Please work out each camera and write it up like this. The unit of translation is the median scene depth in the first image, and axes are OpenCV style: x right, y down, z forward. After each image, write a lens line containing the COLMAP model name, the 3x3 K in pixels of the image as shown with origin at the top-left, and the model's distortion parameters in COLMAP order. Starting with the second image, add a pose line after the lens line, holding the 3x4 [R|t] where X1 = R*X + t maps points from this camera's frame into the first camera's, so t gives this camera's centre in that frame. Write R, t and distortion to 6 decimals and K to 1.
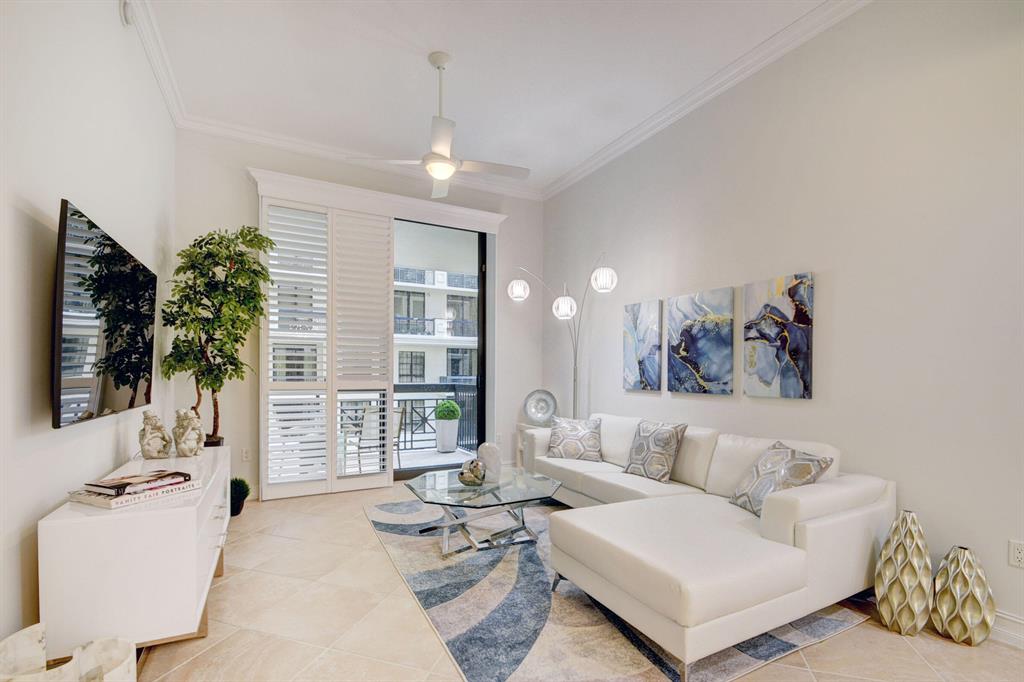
lens RADIAL K [[453.6, 0, 508.3], [0, 453.6, 376.5], [0, 0, 1]] dist [0.015836, -0.016241]
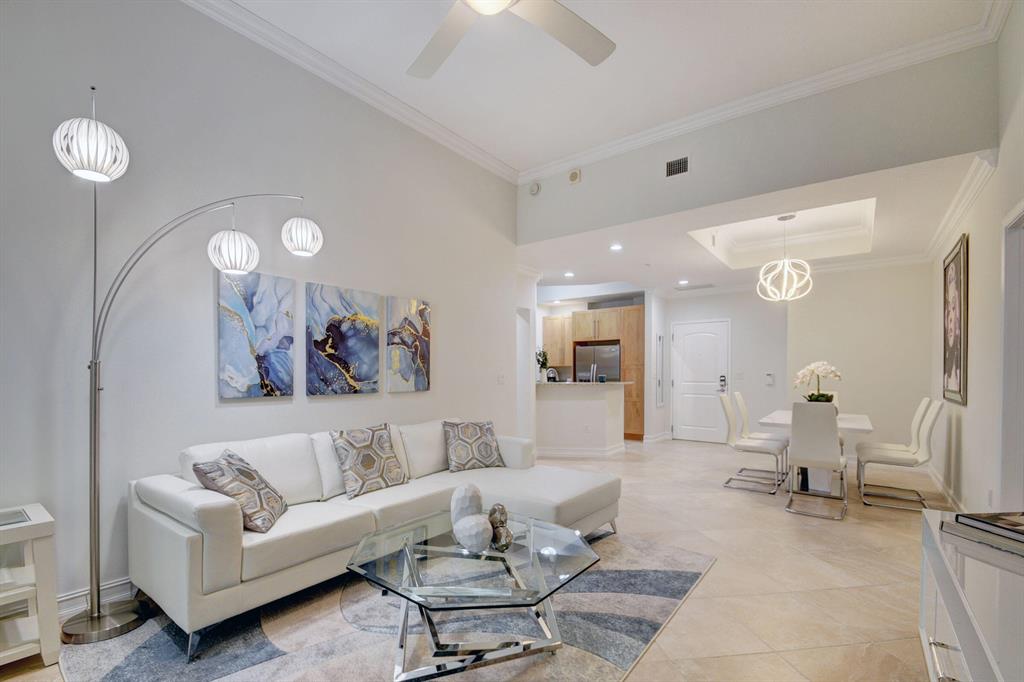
lens RADIAL K [[453.6, 0, 508.3], [0, 453.6, 376.5], [0, 0, 1]] dist [0.015836, -0.016241]
pose [[-0.425129, 0.000983, 0.905132, -0.587349], [0.017530, 0.999821, 0.007147, -0.000959], [-0.904963, 0.018906, -0.425070, 1.101326]]
